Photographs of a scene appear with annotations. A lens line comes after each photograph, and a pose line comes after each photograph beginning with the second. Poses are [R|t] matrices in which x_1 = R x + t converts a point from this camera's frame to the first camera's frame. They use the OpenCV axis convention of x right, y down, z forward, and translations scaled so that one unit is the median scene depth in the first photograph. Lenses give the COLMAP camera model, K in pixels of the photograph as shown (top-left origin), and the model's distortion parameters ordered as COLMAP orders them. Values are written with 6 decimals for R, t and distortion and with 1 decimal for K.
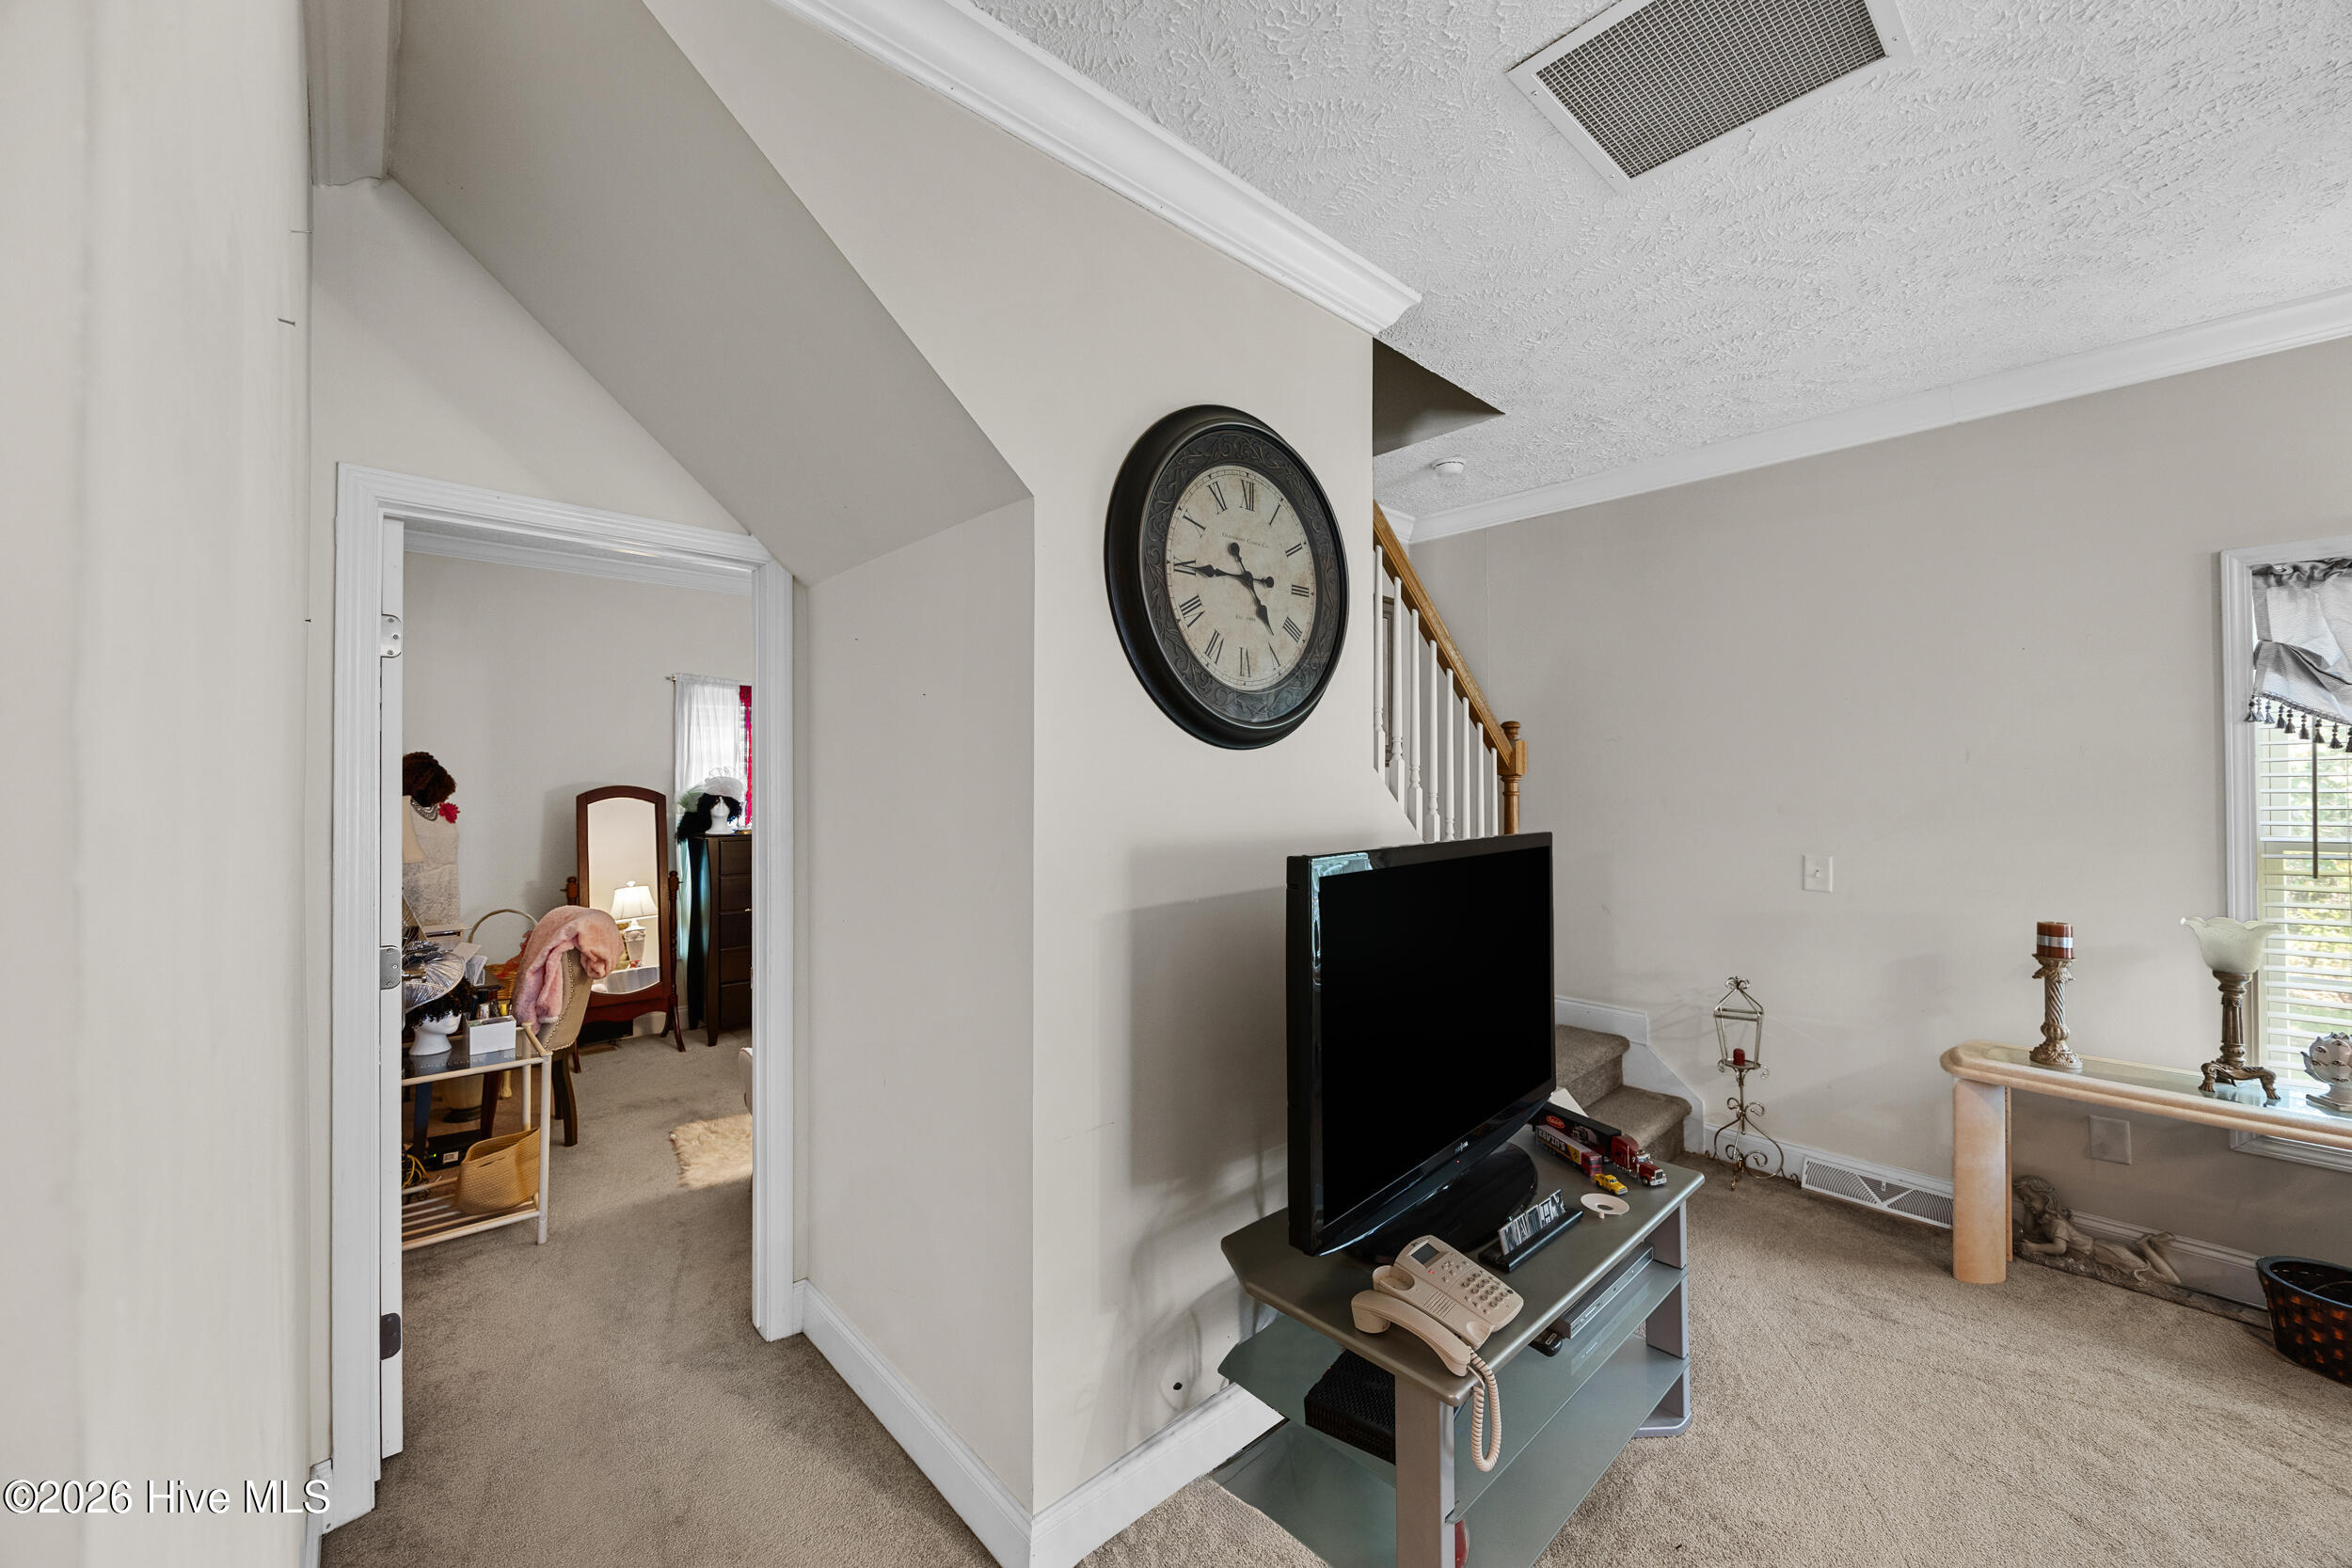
lens RADIAL K [[888.8, 0, 1171.7], [0, 888.8, 777.3], [0, 0, 1]] dist [-0.000142, -0.000308]
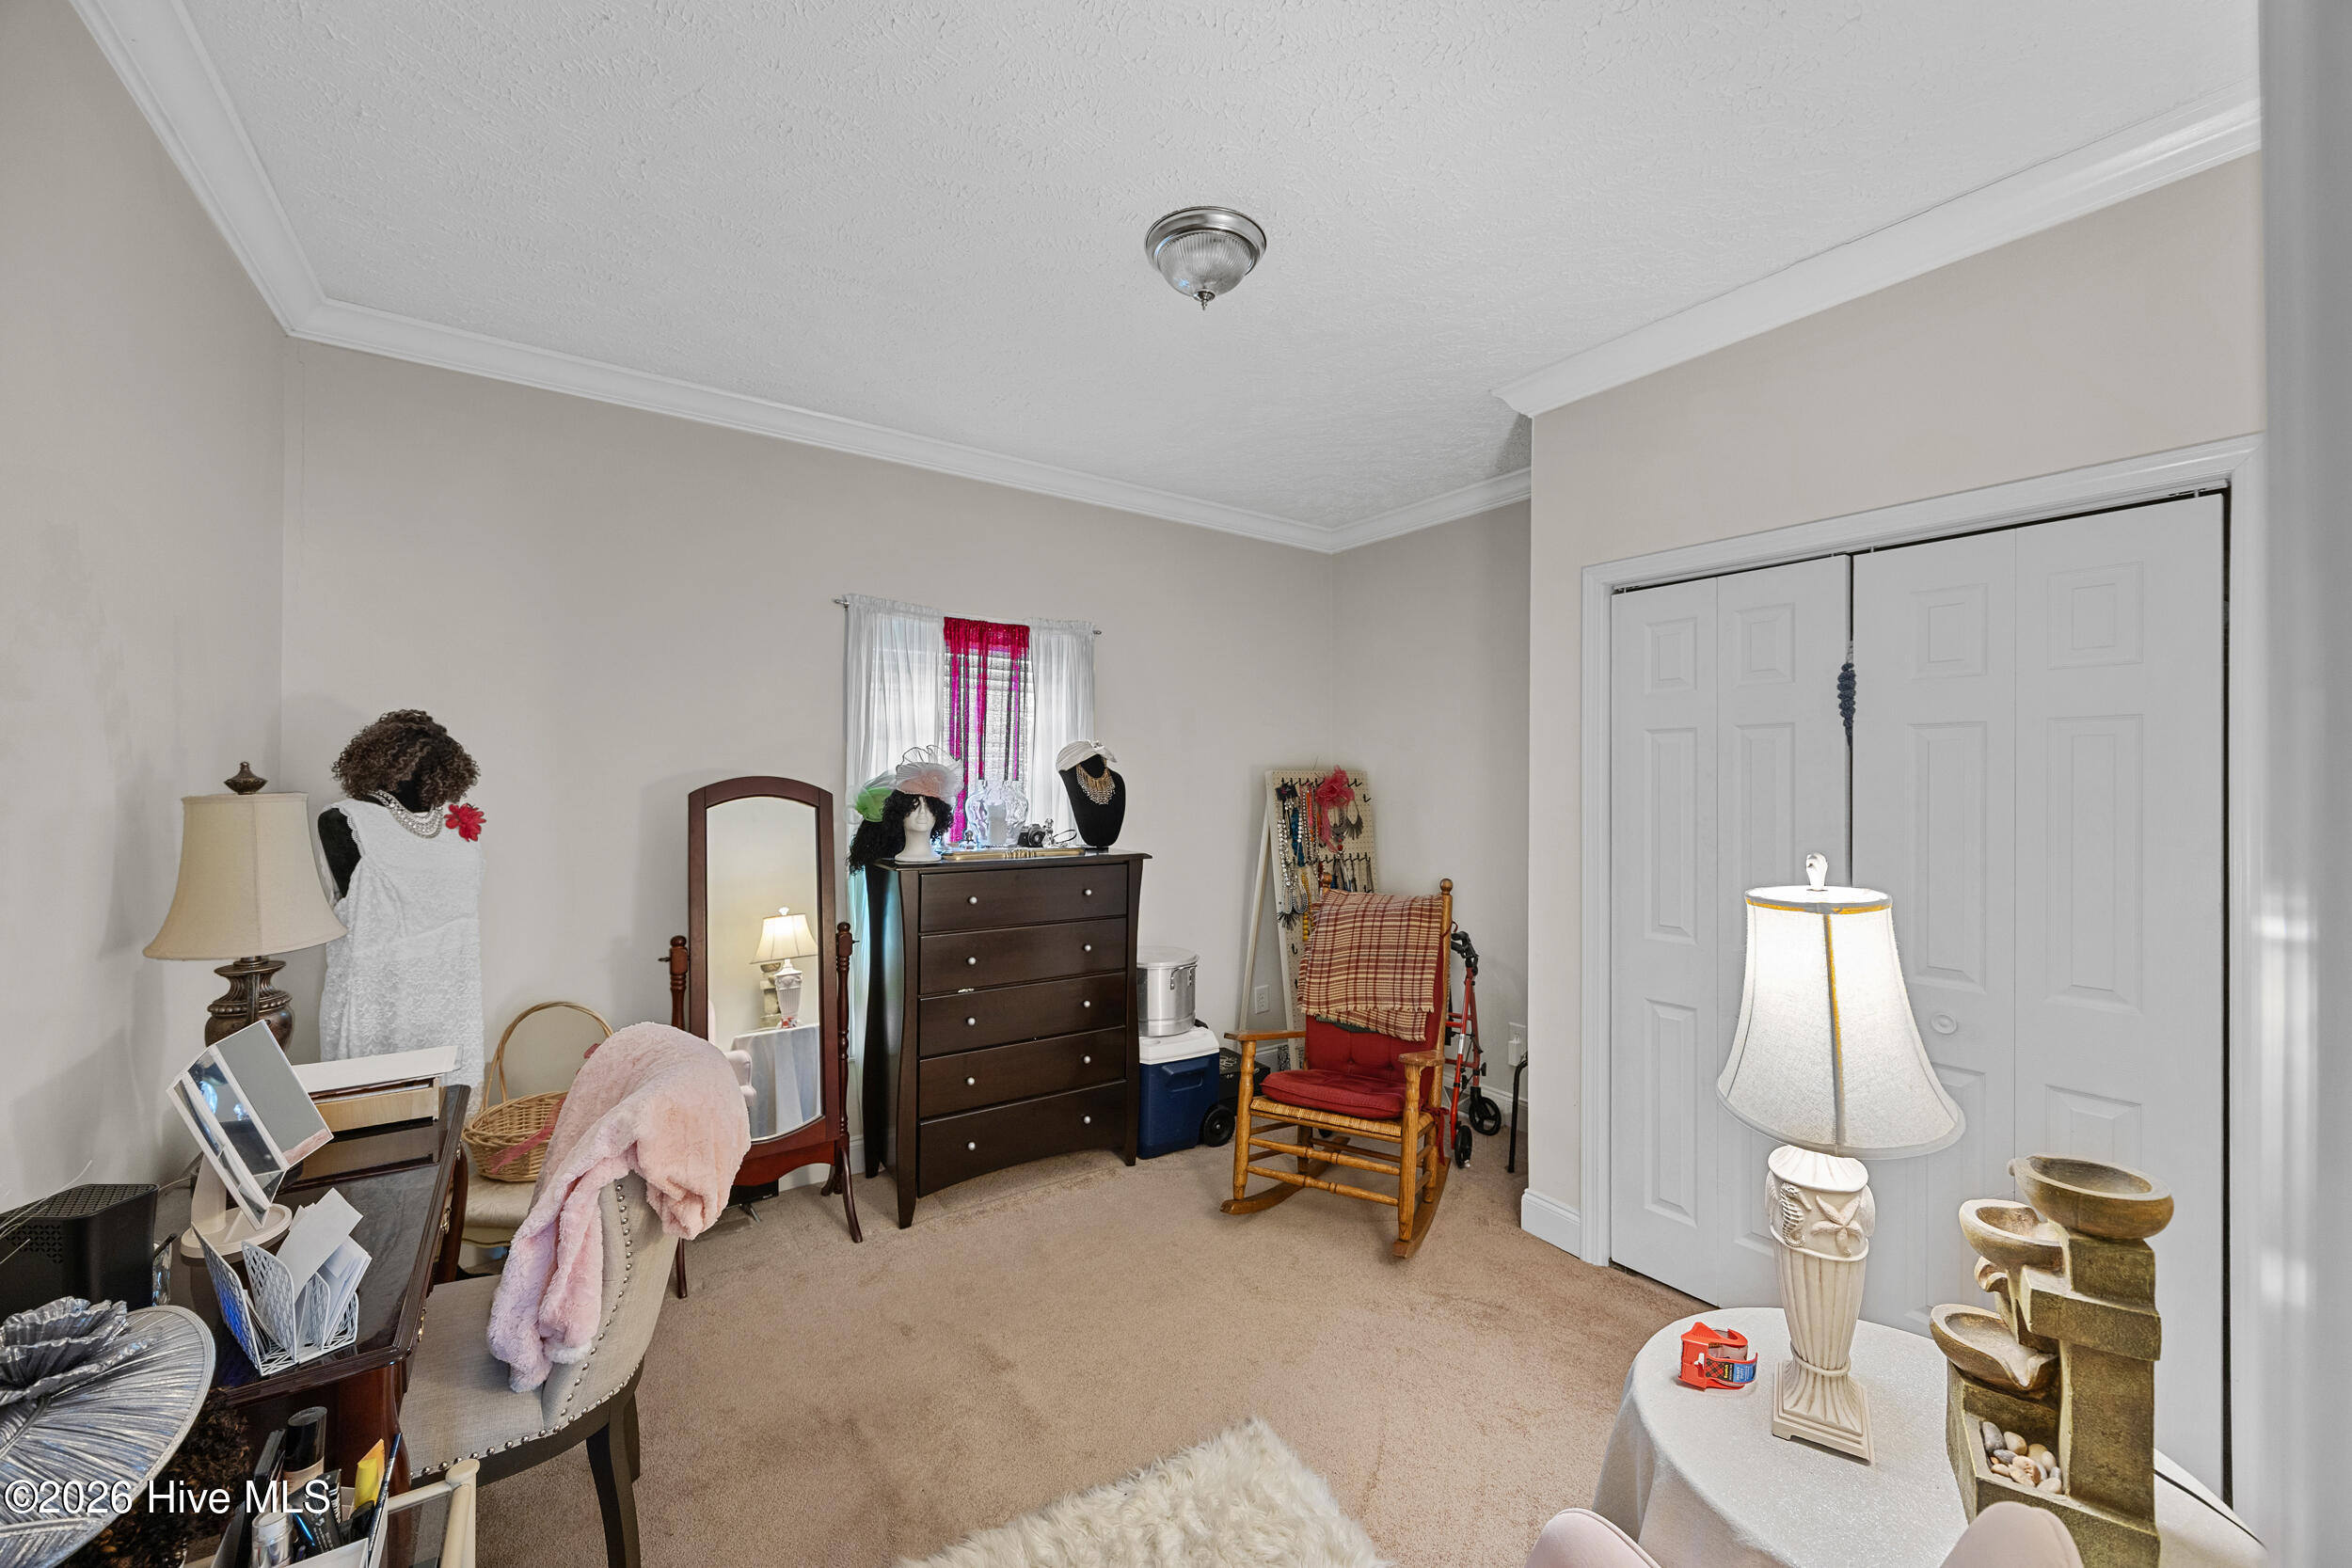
lens RADIAL K [[888.8, 0, 1170.4], [0, 888.8, 778.0], [0, 0, 1]] dist [-0.000142, -0.000308]
pose [[0.989231, 0.010747, -0.145965, -0.261807], [-0.010065, 0.999935, 0.005411, 0.004594], [0.146013, -0.003884, 0.989275, 0.449341]]
